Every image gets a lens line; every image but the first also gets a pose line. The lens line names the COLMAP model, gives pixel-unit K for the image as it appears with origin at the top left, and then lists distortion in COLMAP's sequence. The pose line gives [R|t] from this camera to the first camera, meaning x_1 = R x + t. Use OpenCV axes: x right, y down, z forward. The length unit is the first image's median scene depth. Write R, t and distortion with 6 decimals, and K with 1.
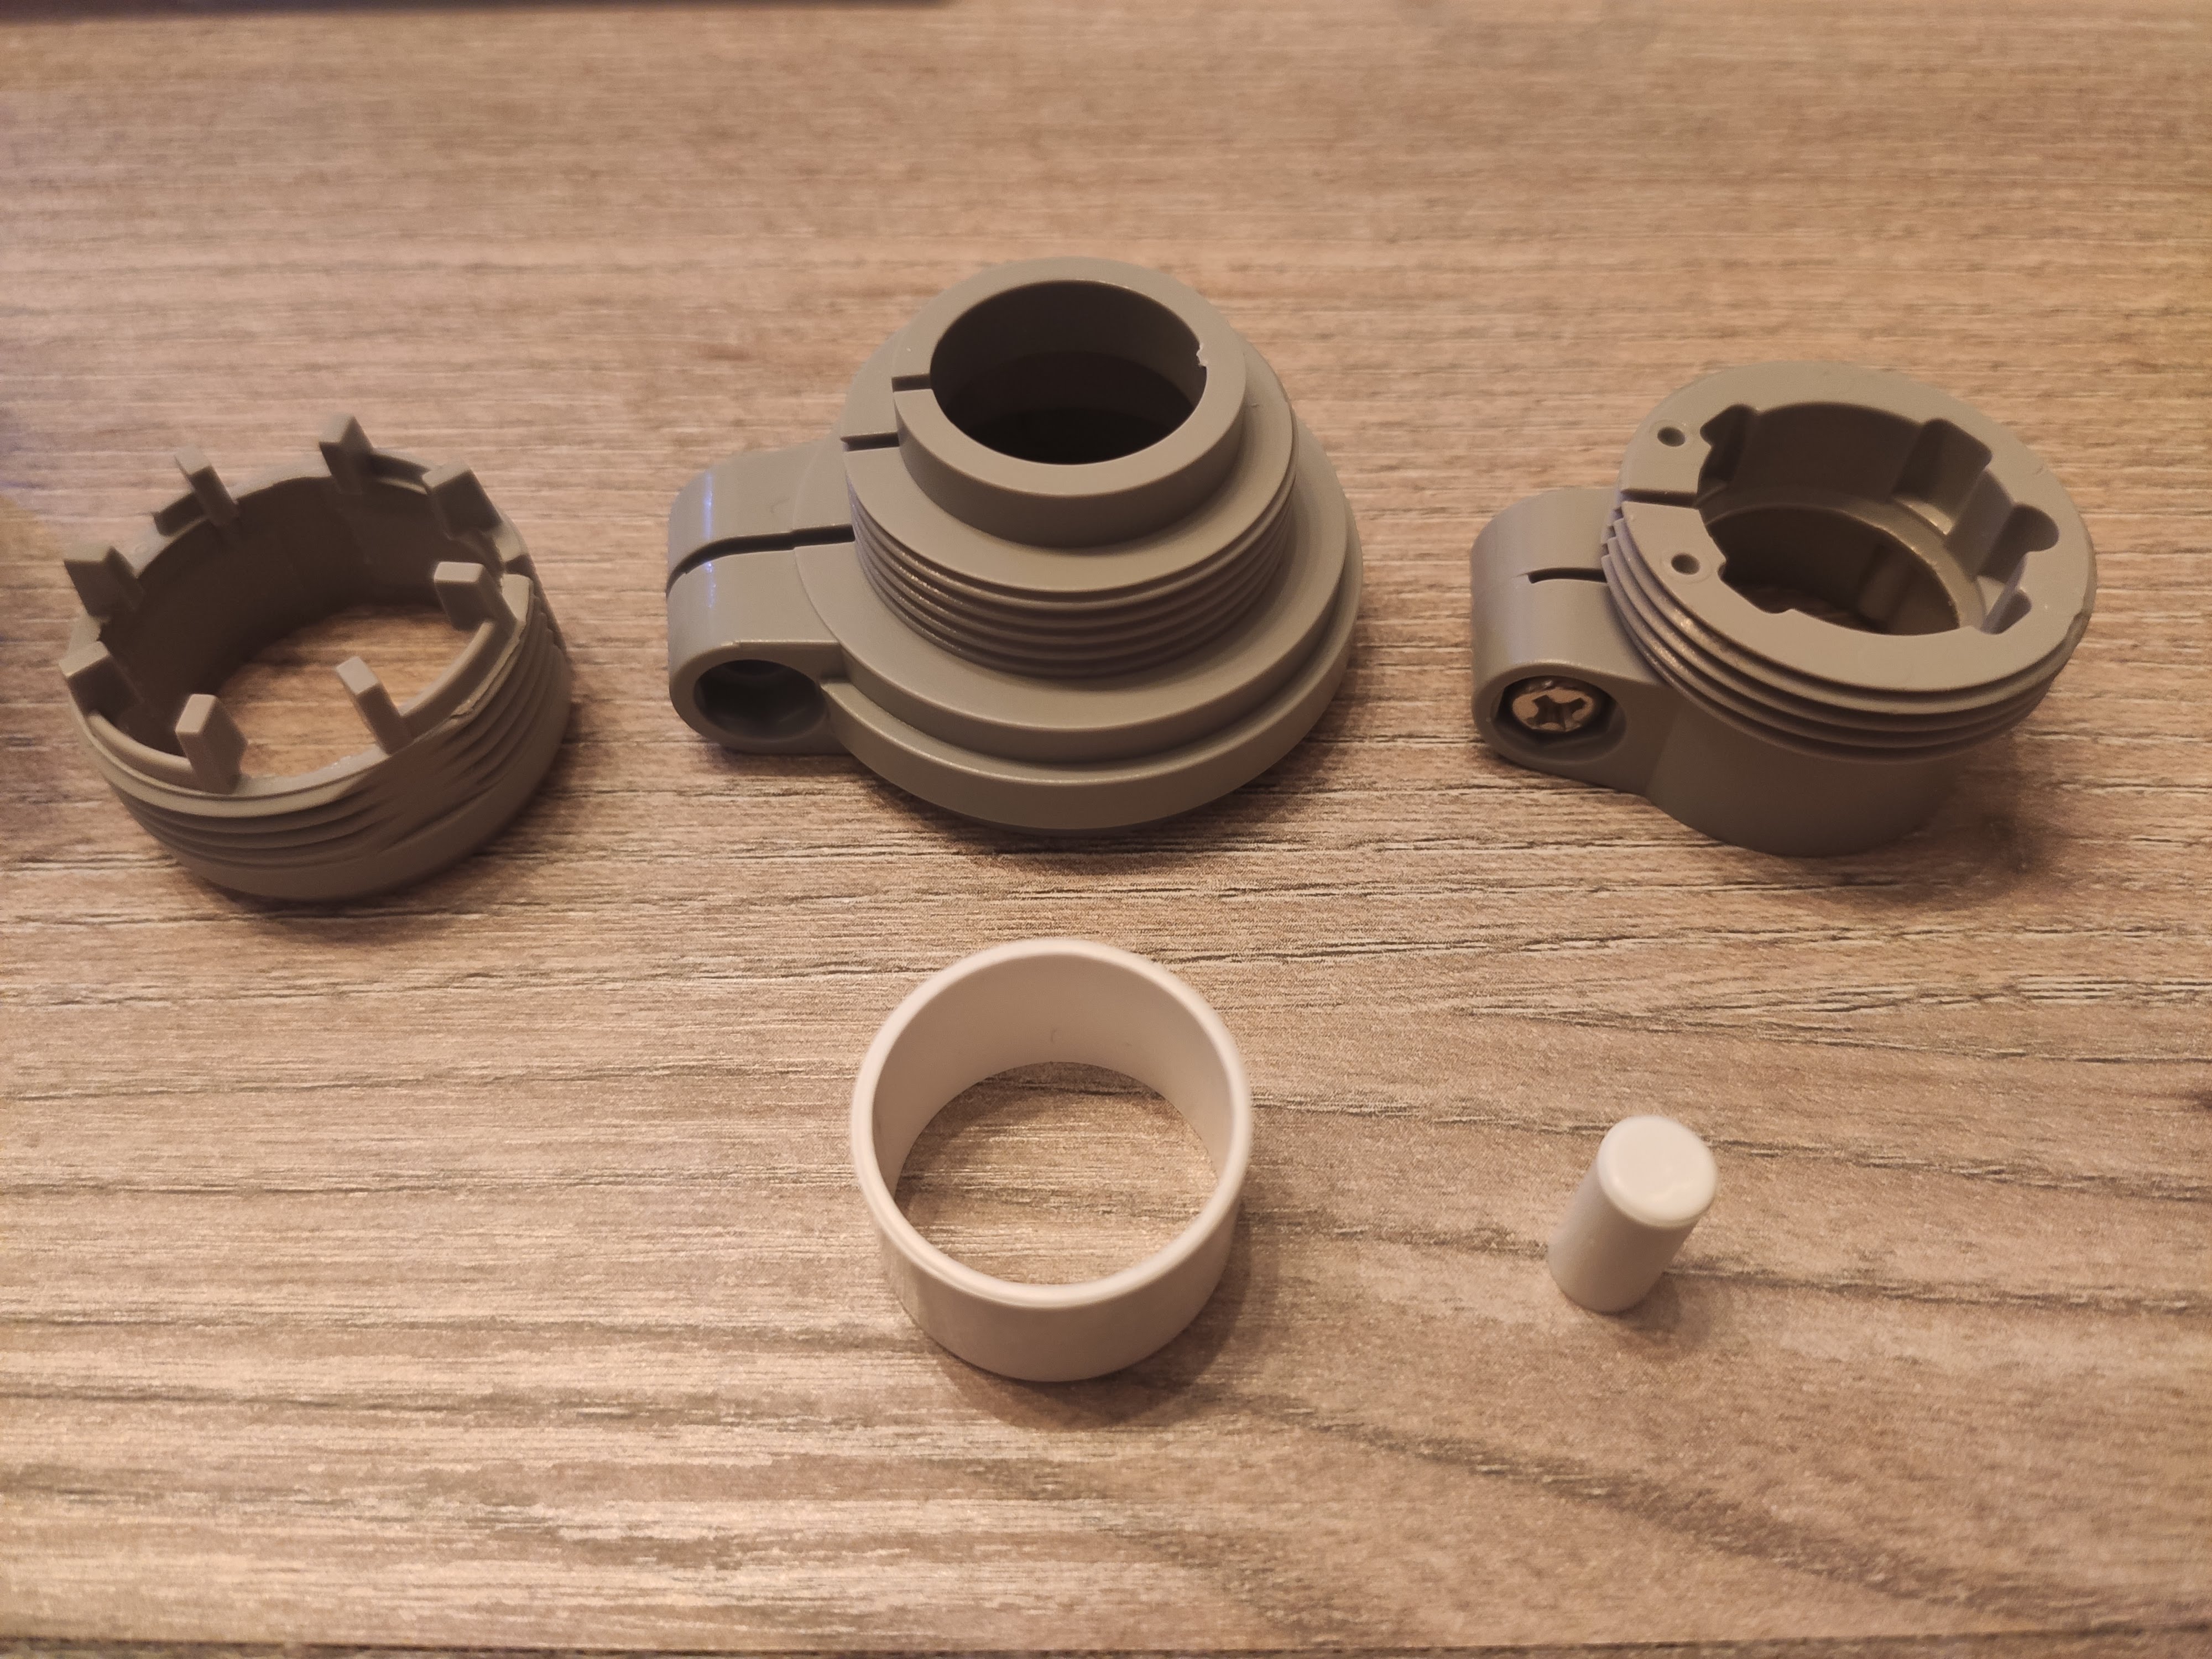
lens RADIAL K [[1694.5, 0, 1104.7], [0, 1694.5, 826.3], [0, 0, 1]] dist [-0.065849, 0.002170]
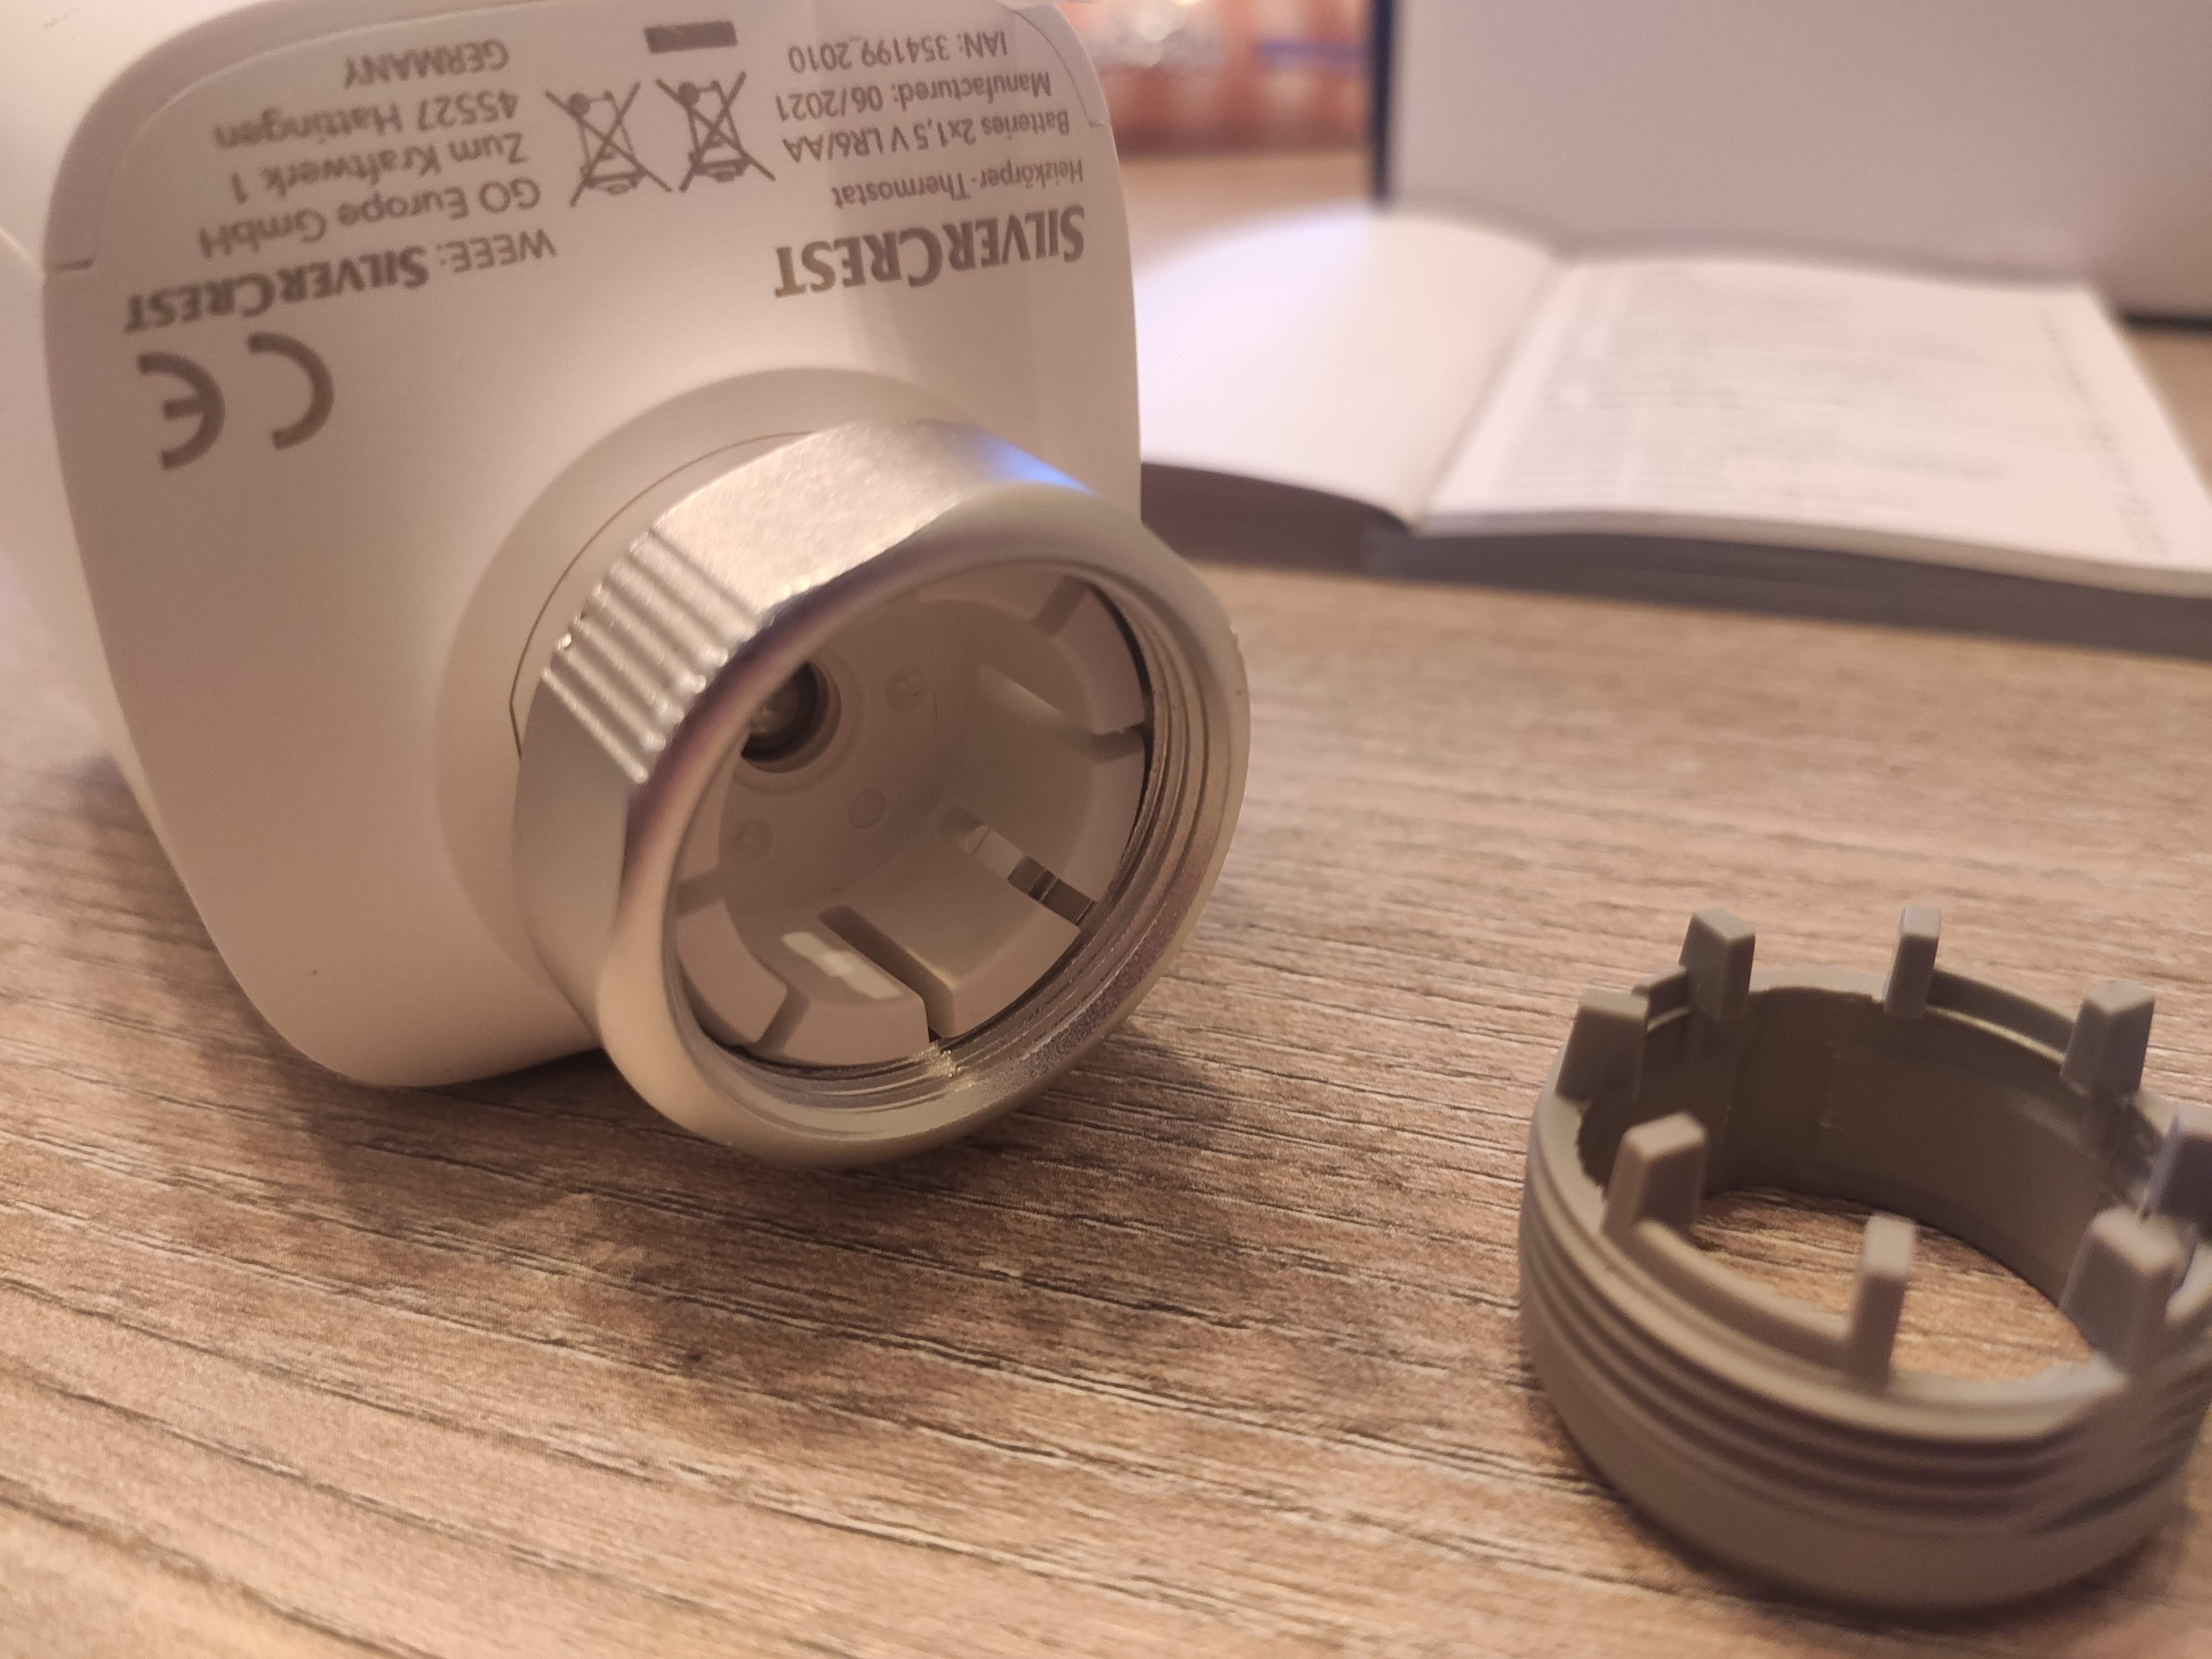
lens RADIAL K [[1694.5, 0, 1105.1], [0, 1694.5, 828.6], [0, 0, 1]] dist [-0.065849, 0.002170]
pose [[0.941536, 0.130032, -0.310809, -0.456353], [-0.255599, 0.876704, -0.407504, 0.088380], [0.219499, 0.463122, 0.858684, 0.221162]]
